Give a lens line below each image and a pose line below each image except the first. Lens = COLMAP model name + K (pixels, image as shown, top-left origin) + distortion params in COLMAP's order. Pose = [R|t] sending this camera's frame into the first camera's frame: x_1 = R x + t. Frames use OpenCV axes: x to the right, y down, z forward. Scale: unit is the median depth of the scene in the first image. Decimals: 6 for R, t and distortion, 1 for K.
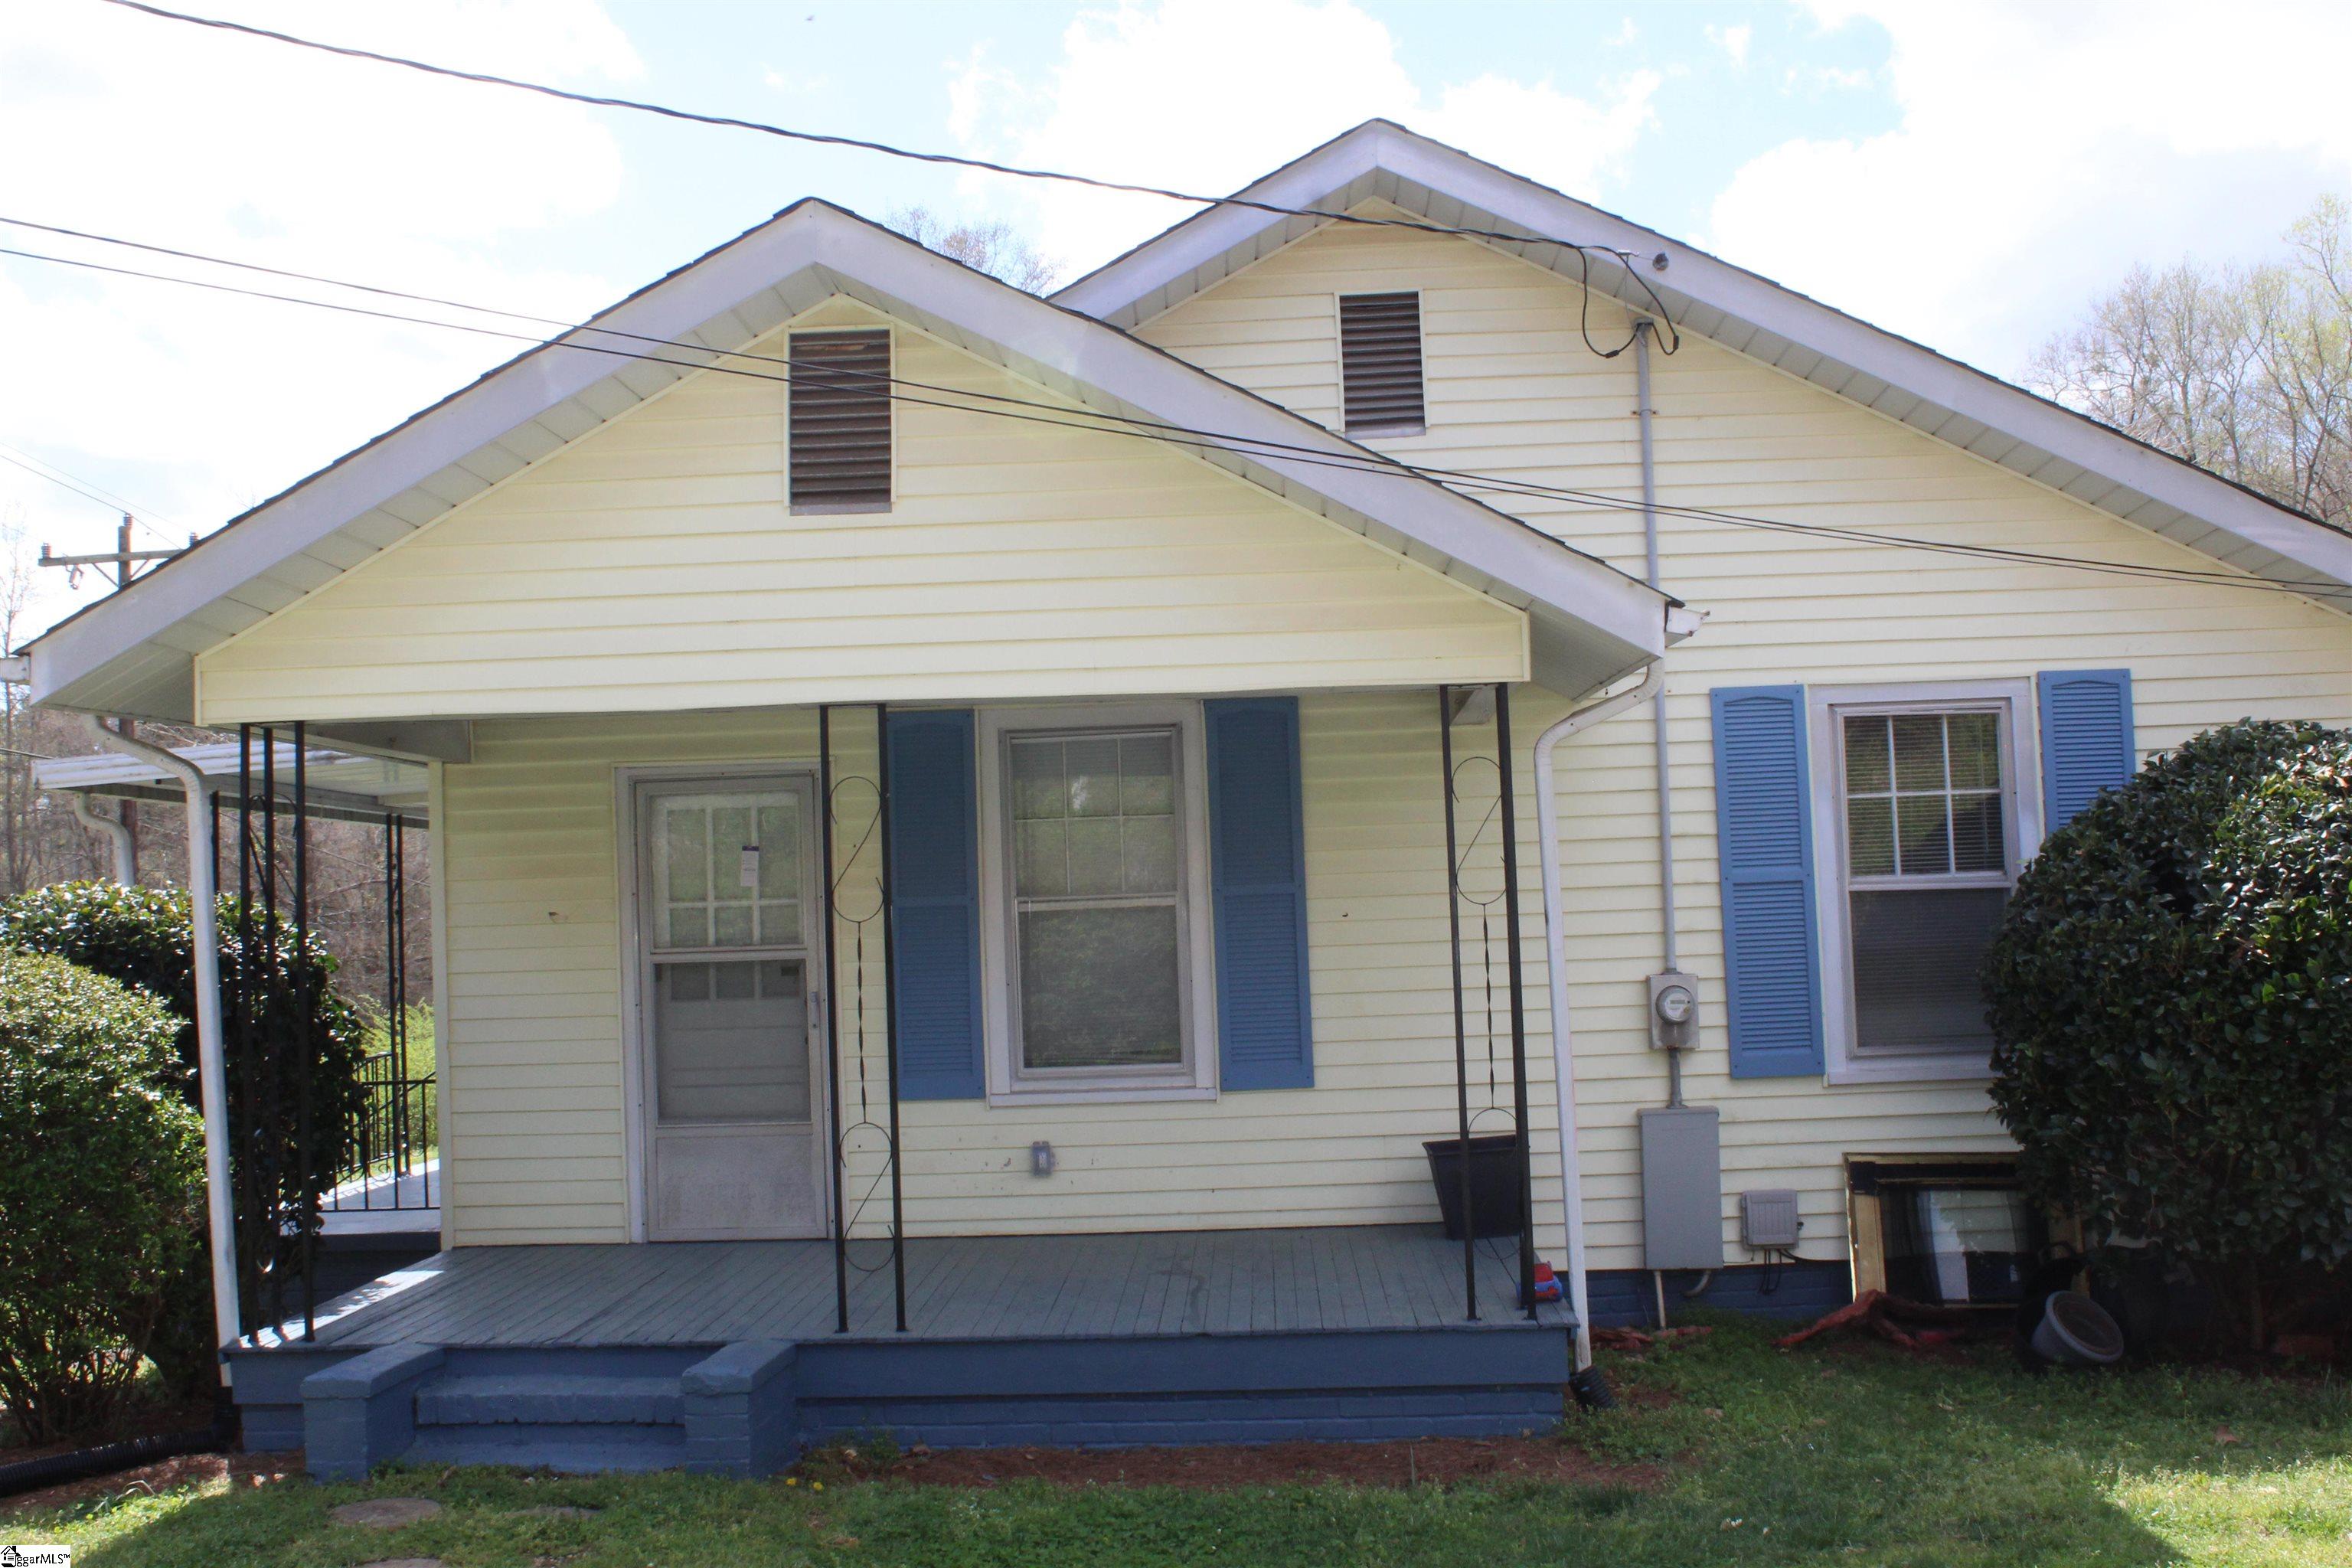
lens RADIAL K [[2616.9, 0, 1176.0], [0, 2616.9, 784.0], [0, 0, 1]] dist [-0.111326, 0.170067]
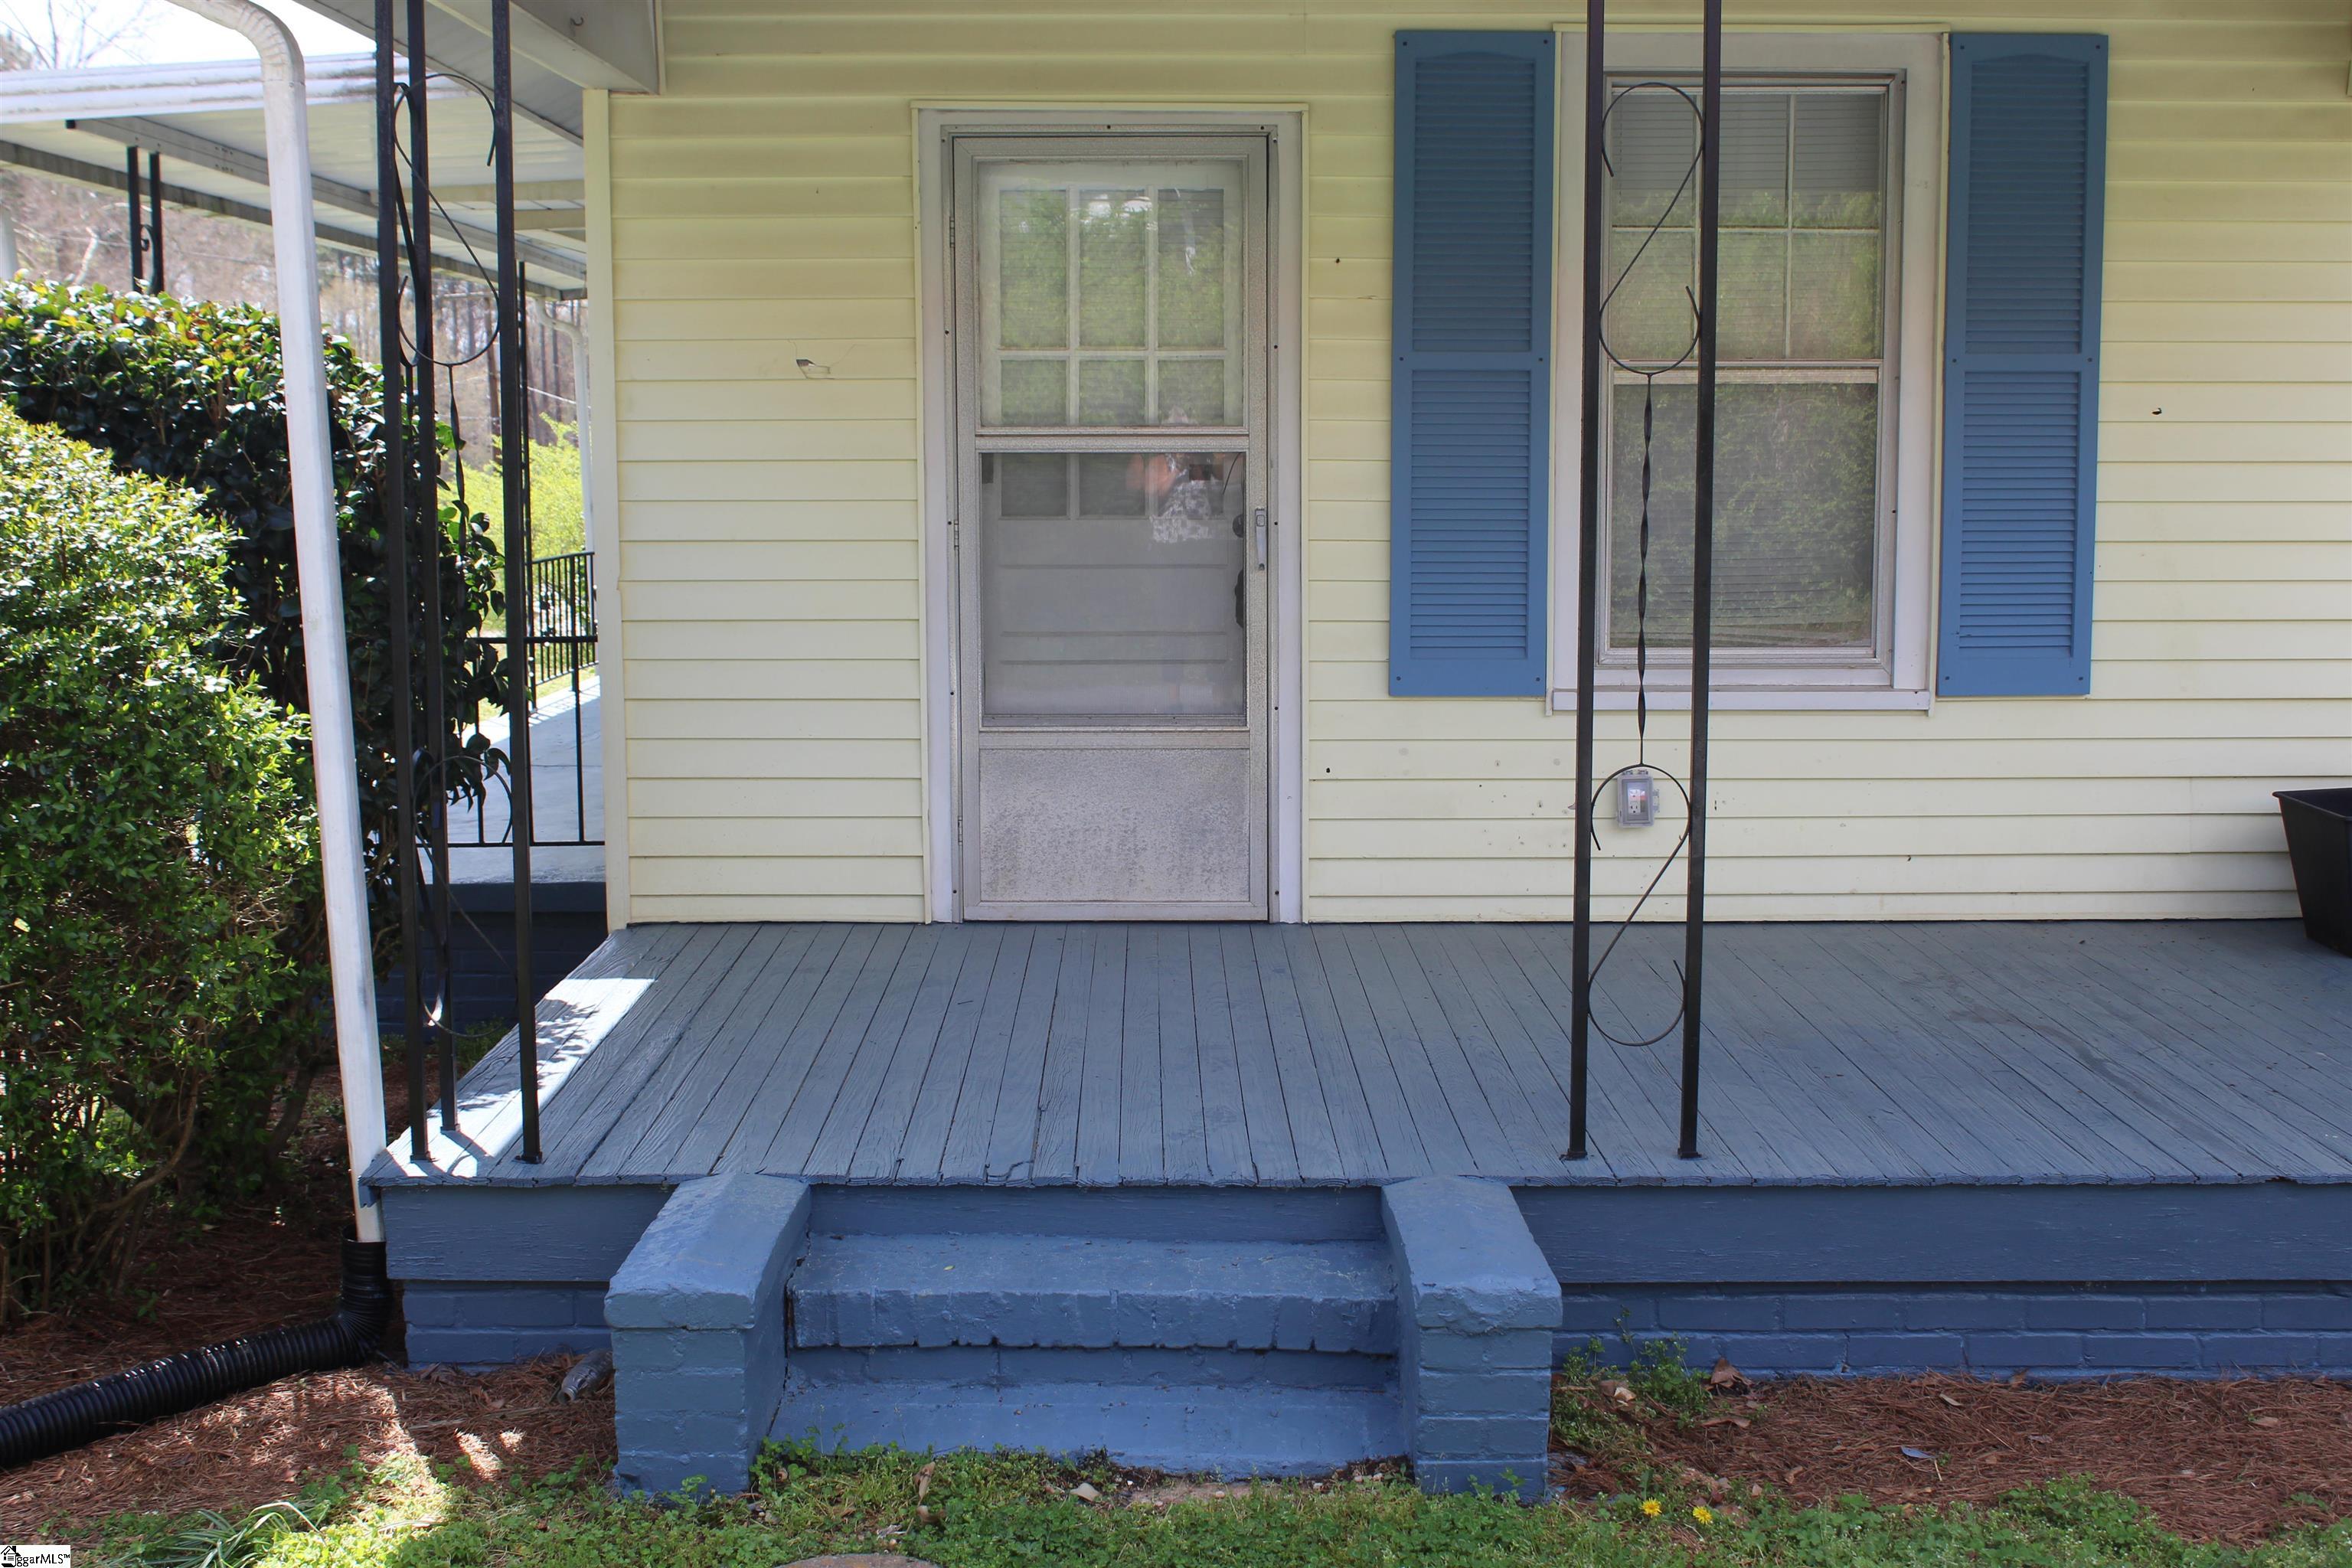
lens RADIAL K [[2809.5, 0, 1176.0], [0, 2809.5, 784.0], [0, 0, 1]] dist [-0.142761, 0.299691]
pose [[0.996803, 0.023707, 0.076302, -0.212618], [-0.036480, 0.984657, 0.170643, 0.034961], [-0.071086, -0.172881, 0.982374, 0.384841]]
